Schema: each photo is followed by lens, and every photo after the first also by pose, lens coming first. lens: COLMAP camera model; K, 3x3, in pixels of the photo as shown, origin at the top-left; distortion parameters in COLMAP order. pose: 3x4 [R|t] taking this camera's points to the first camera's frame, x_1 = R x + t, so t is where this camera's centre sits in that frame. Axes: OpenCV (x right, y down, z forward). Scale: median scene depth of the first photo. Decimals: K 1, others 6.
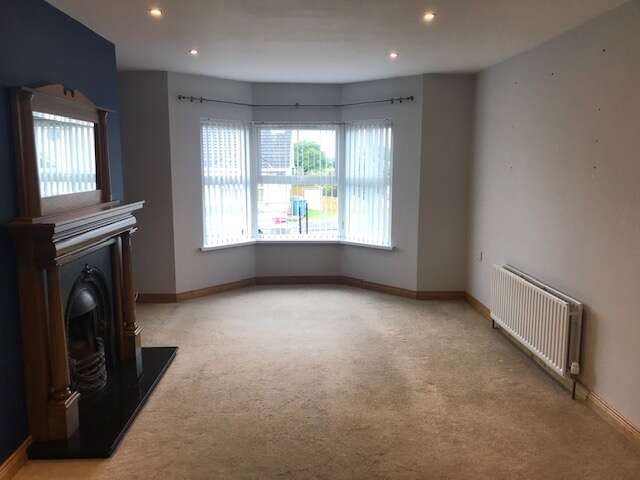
lens RADIAL K [[533.8, 0, 328.0], [0, 533.8, 237.7], [0, 0, 1]] dist [0.035480, -0.016106]
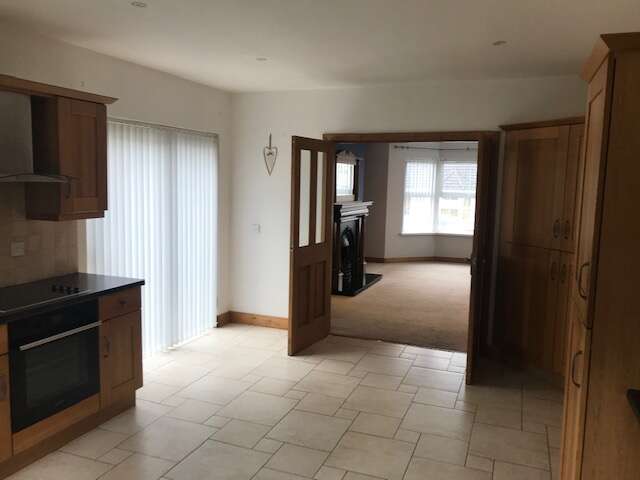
lens RADIAL K [[533.8, 0, 328.0], [0, 533.8, 237.7], [0, 0, 1]] dist [0.035480, -0.016106]
pose [[0.918092, 0.067703, -0.390542, 0.236225], [-0.081675, 0.996473, -0.019256, 0.093881], [0.387860, 0.049576, 0.920384, -0.720933]]
